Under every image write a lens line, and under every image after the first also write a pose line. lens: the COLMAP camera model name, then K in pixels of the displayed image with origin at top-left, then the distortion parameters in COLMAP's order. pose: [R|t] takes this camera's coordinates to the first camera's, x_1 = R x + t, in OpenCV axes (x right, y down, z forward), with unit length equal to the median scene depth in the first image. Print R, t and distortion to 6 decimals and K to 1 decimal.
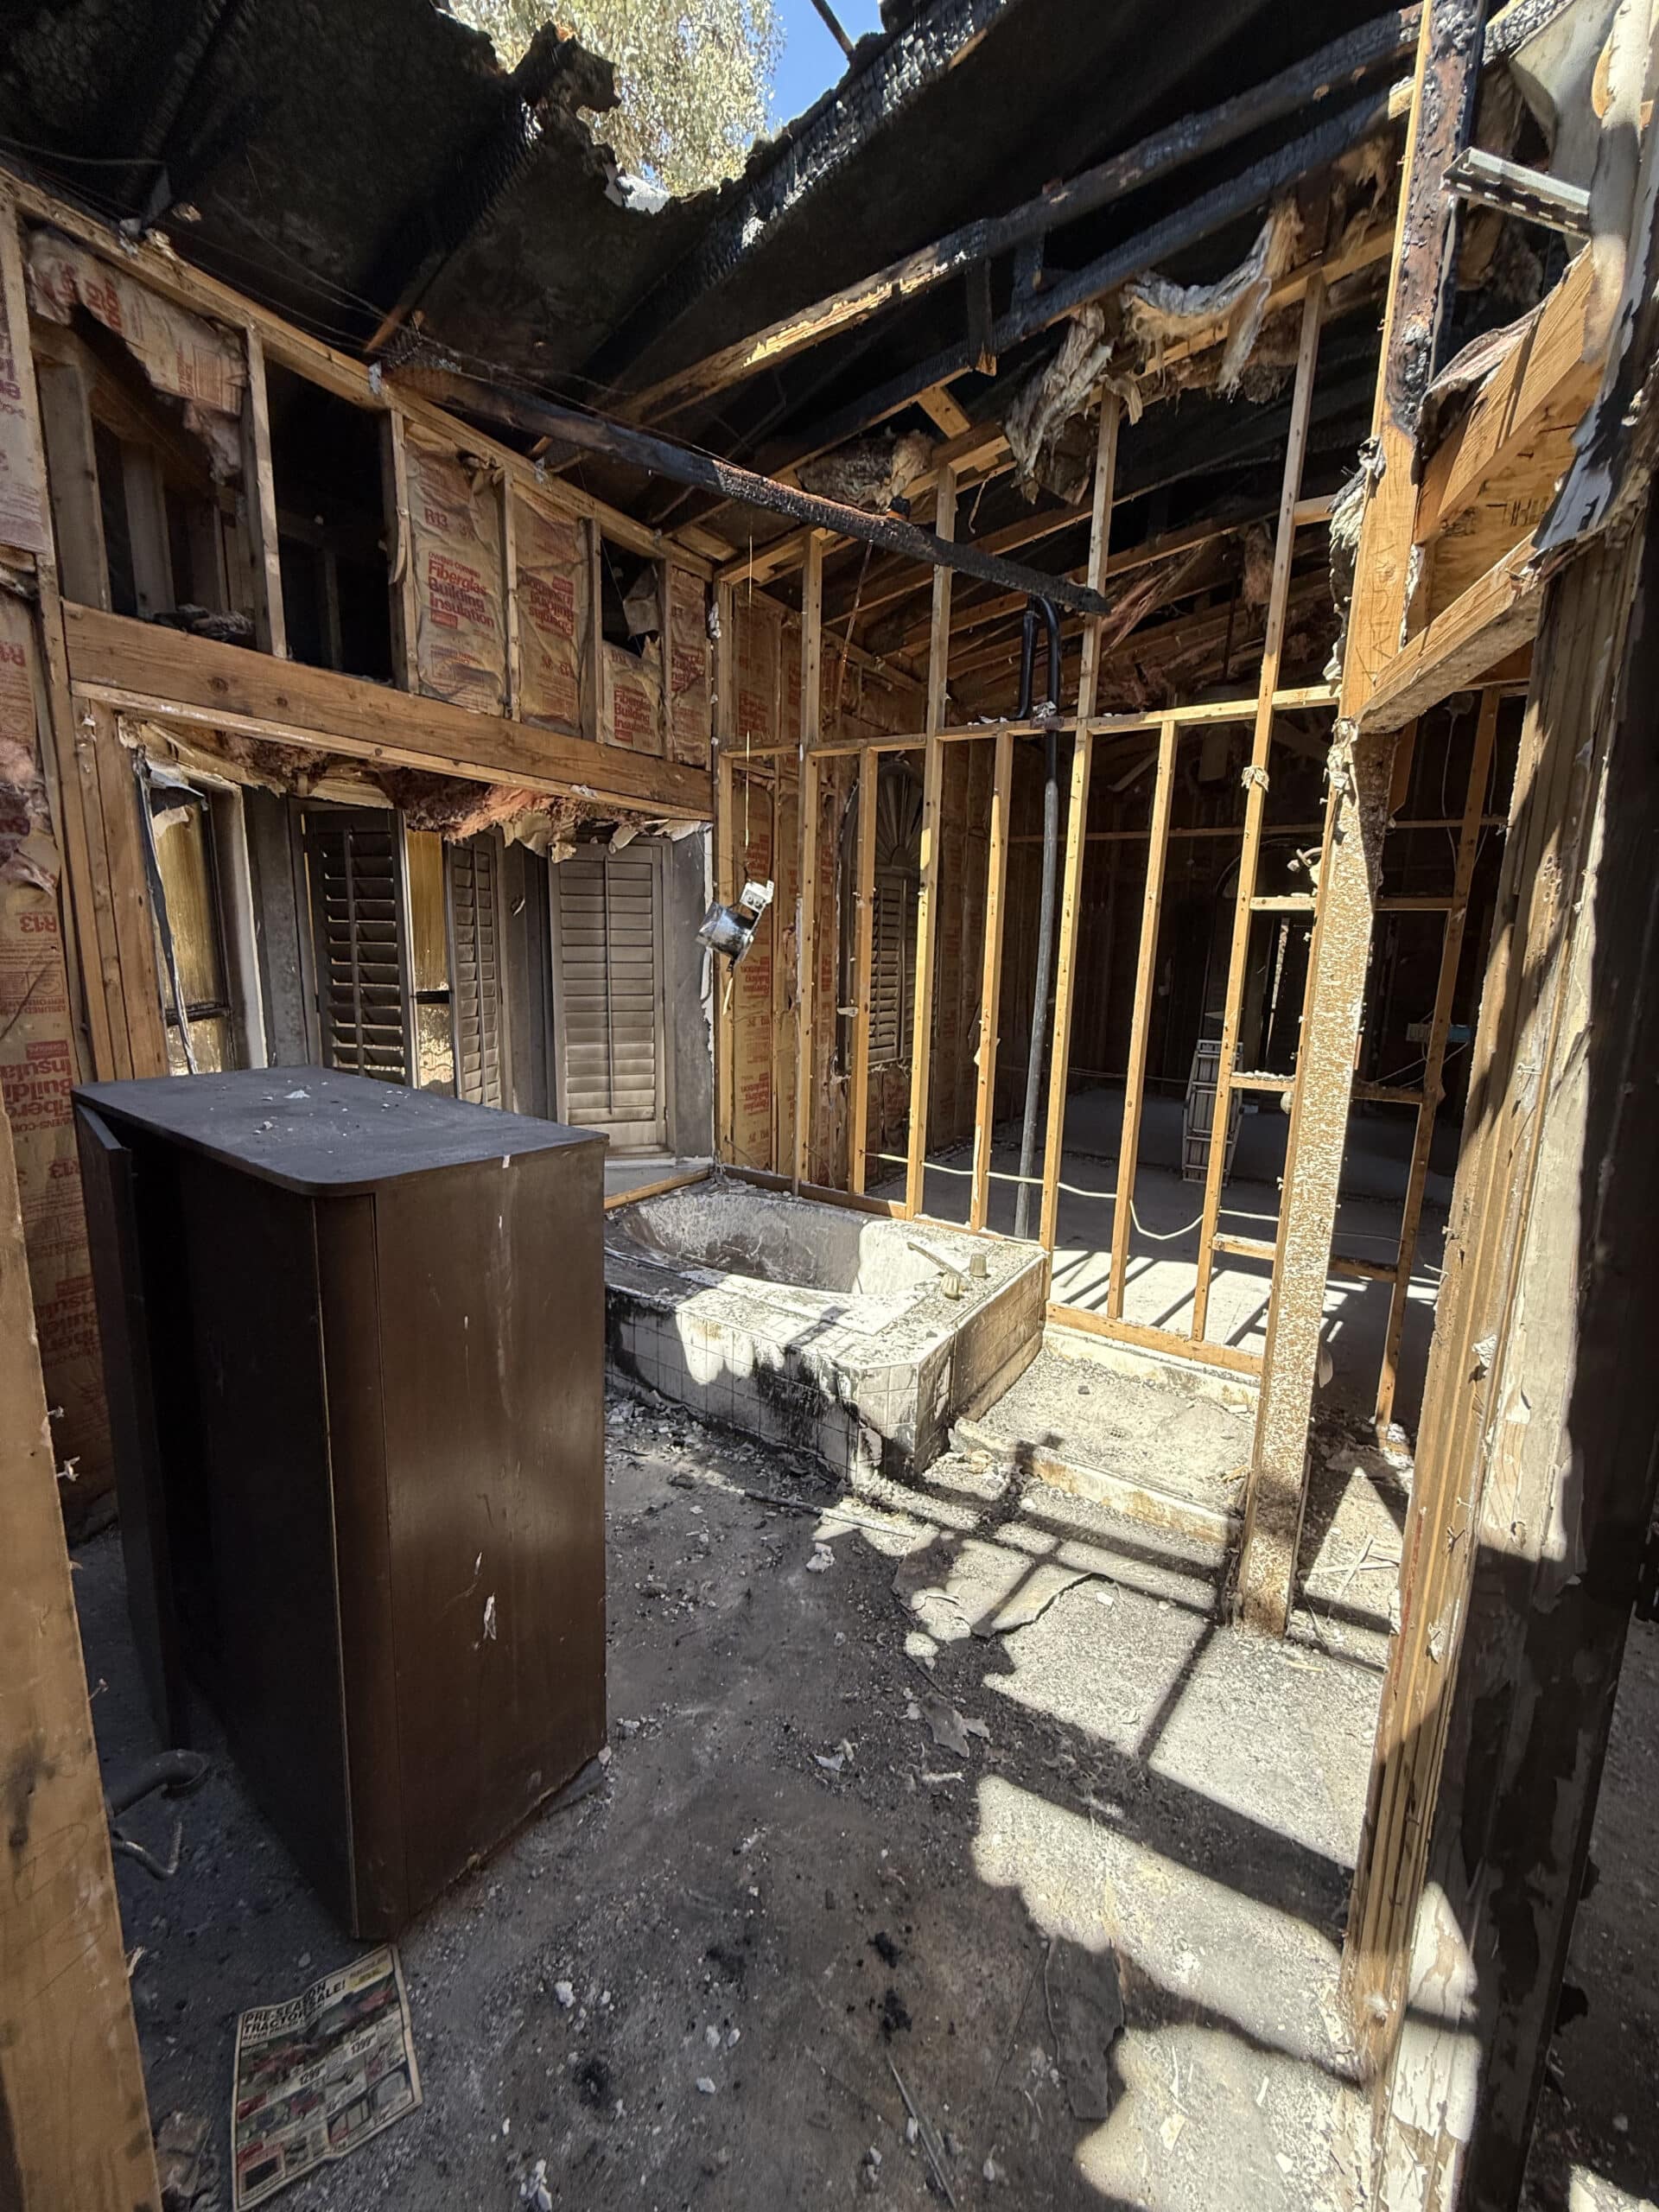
lens RADIAL K [[877.3, 0, 824.4], [0, 877.3, 1091.2], [0, 0, 1]] dist [0.001060, 0.000026]
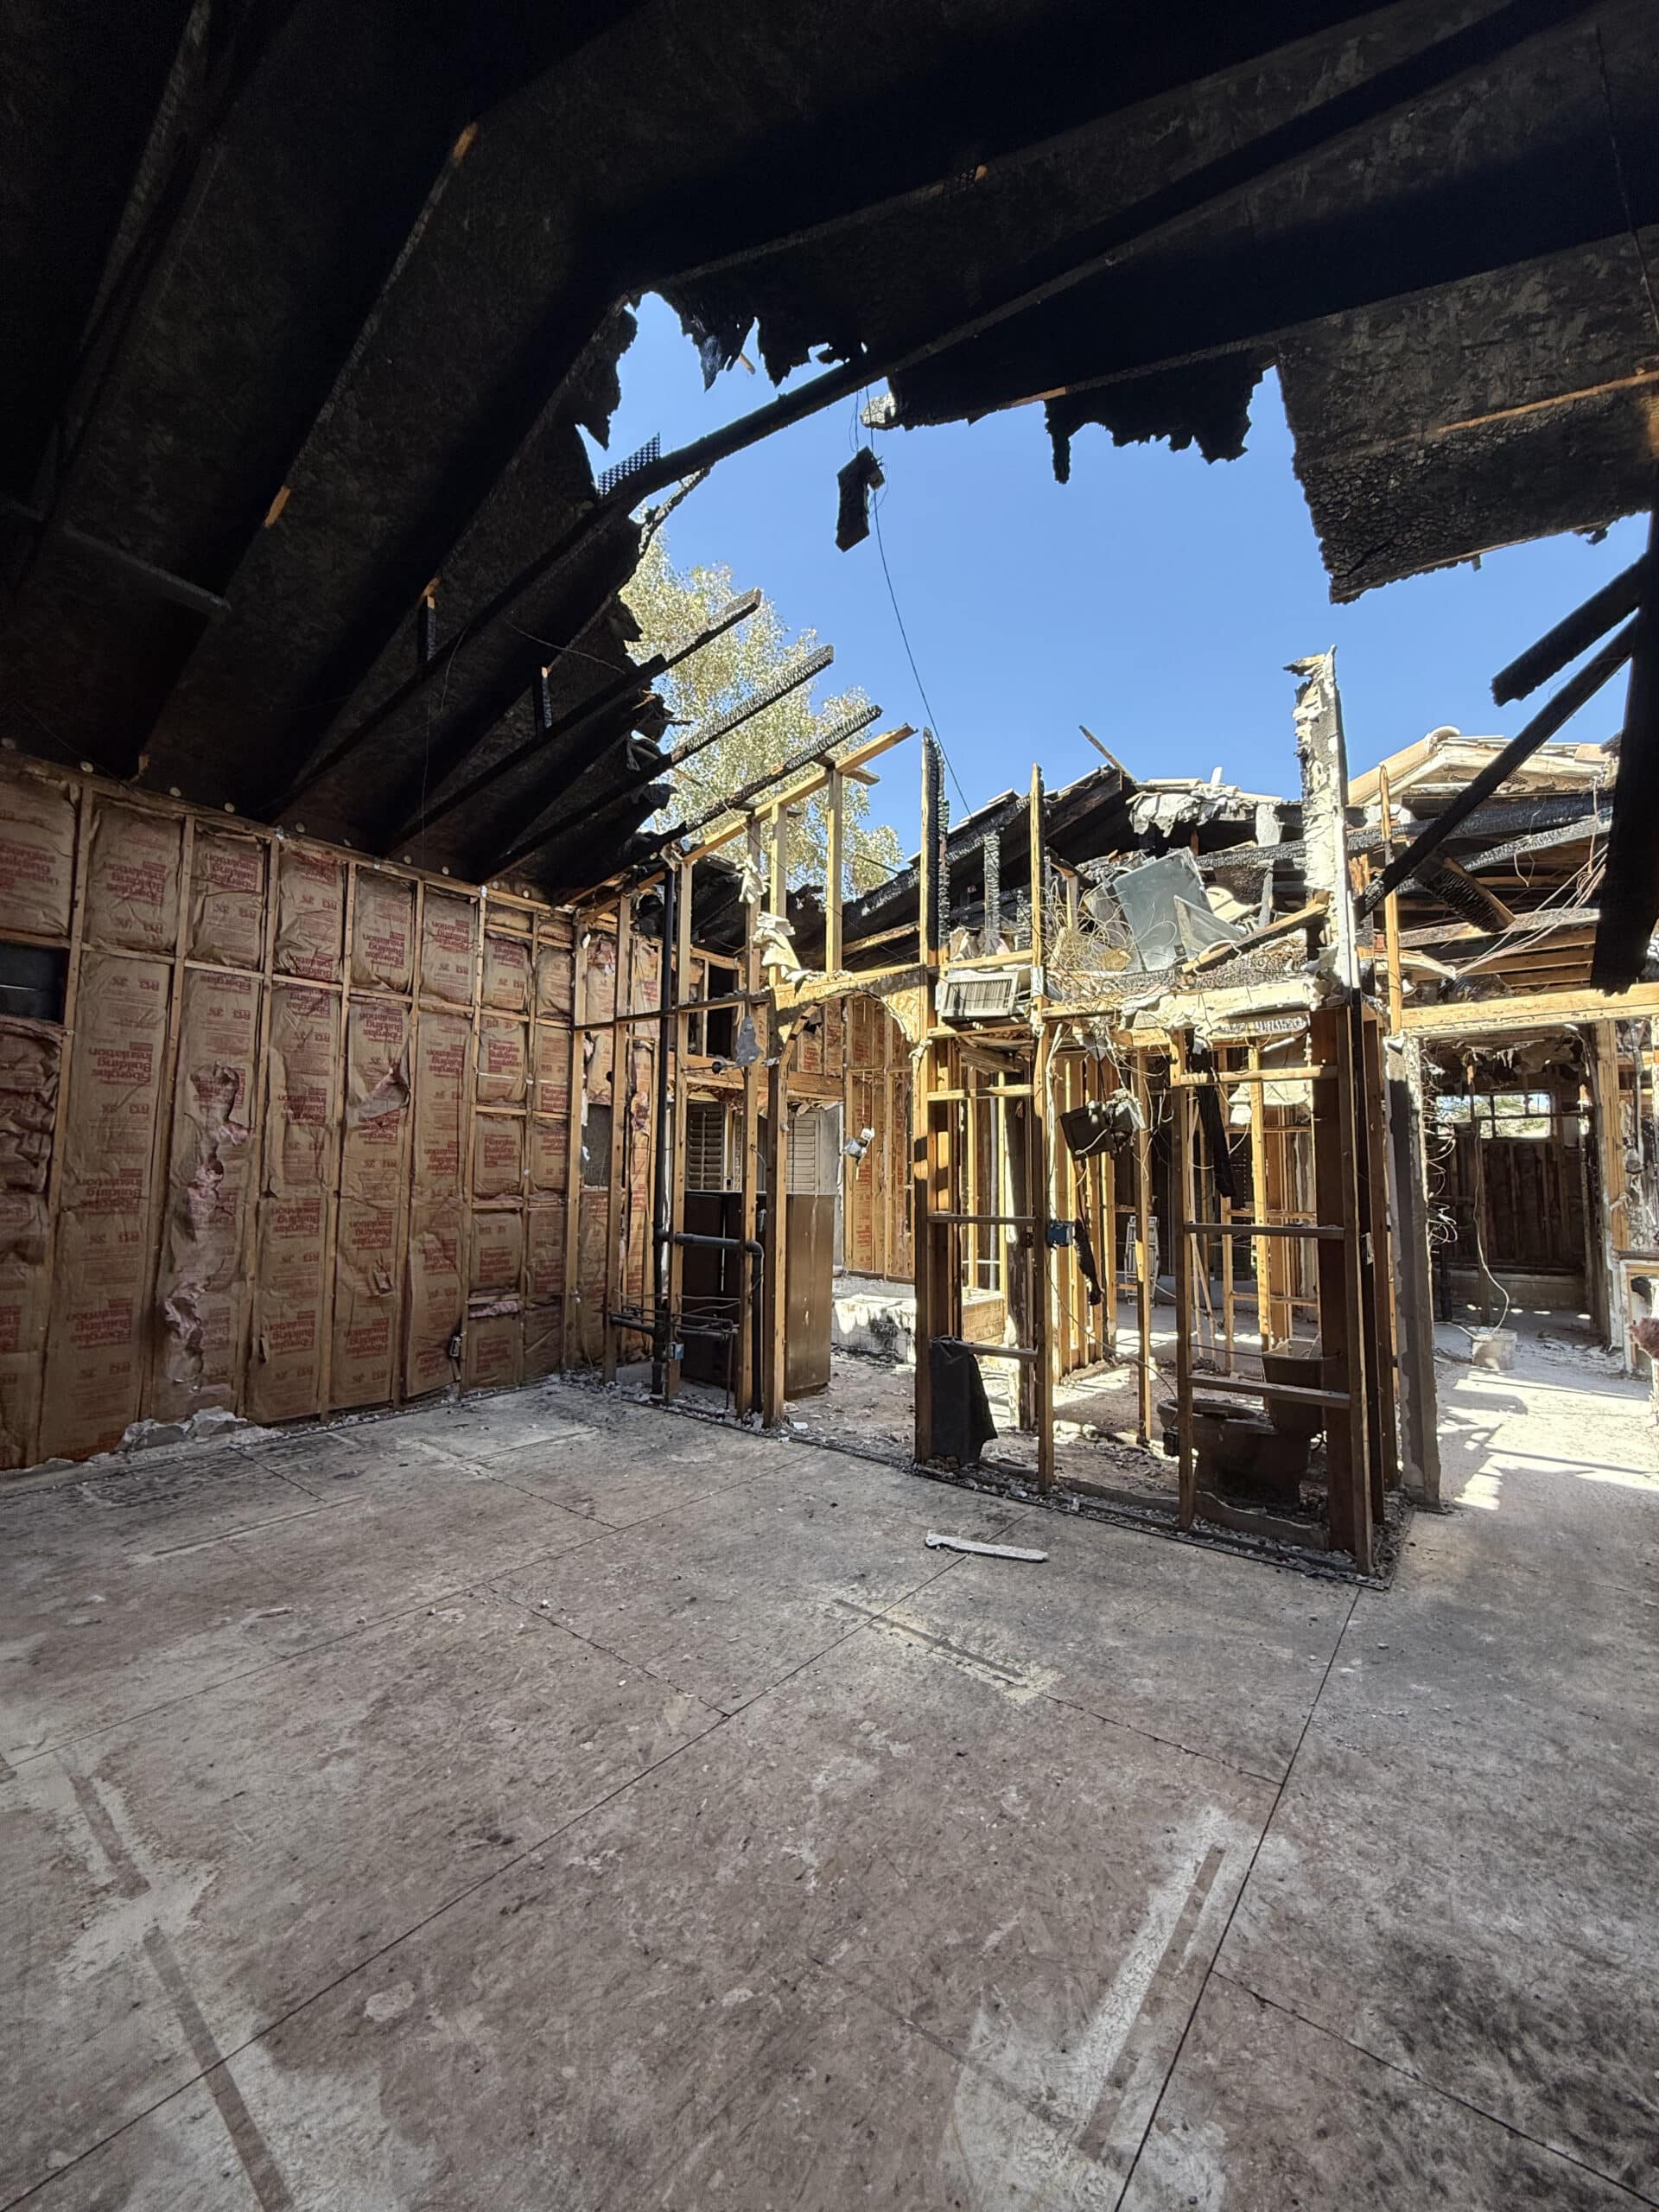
lens RADIAL K [[877.3, 0, 816.3], [0, 877.3, 1108.3], [0, 0, 1]] dist [0.001060, 0.000026]
pose [[0.994326, -0.019980, -0.104480, 0.031973], [-0.006726, 0.968427, -0.249208, 0.266135], [0.106161, 0.248497, 0.962798, -1.163781]]
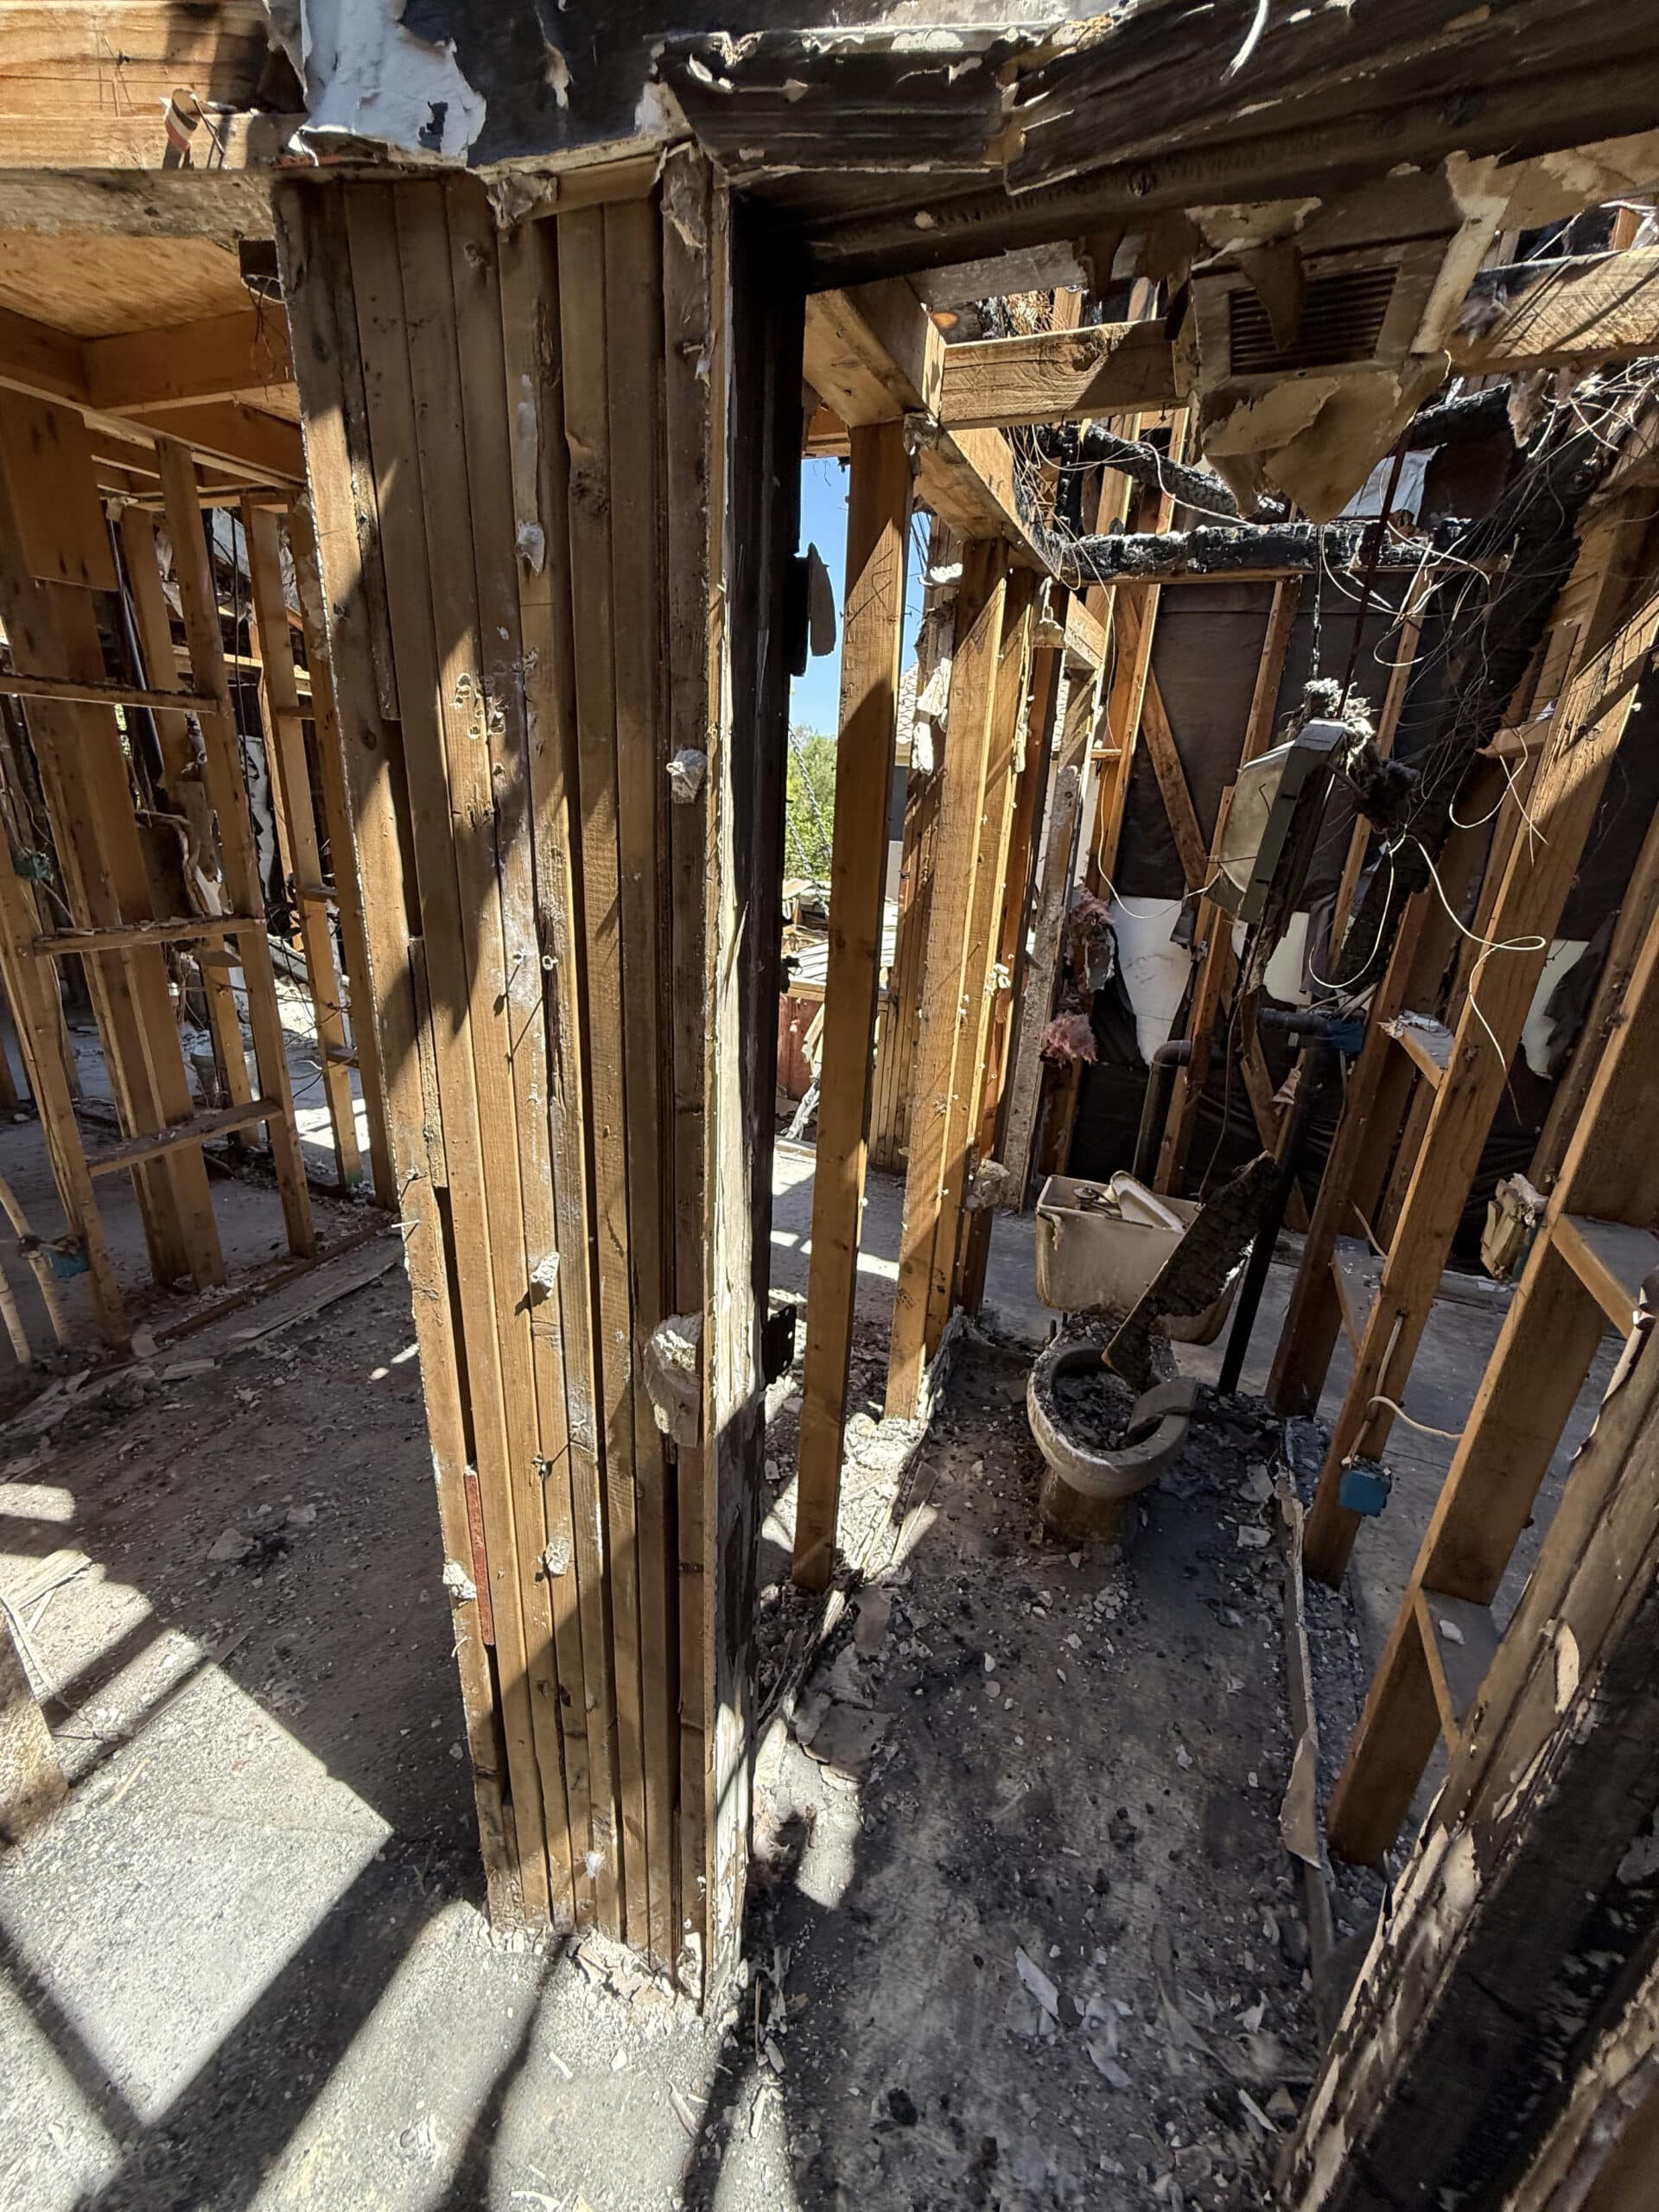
lens RADIAL K [[877.3, 0, 827.4], [0, 877.3, 1103.6], [0, 0, 1]] dist [0.001060, 0.000026]
pose [[-0.176239, -0.363151, 0.914911, -0.034809], [0.101528, 0.917796, 0.383853, -0.119148], [-0.979098, 0.160539, -0.124881, 0.538017]]
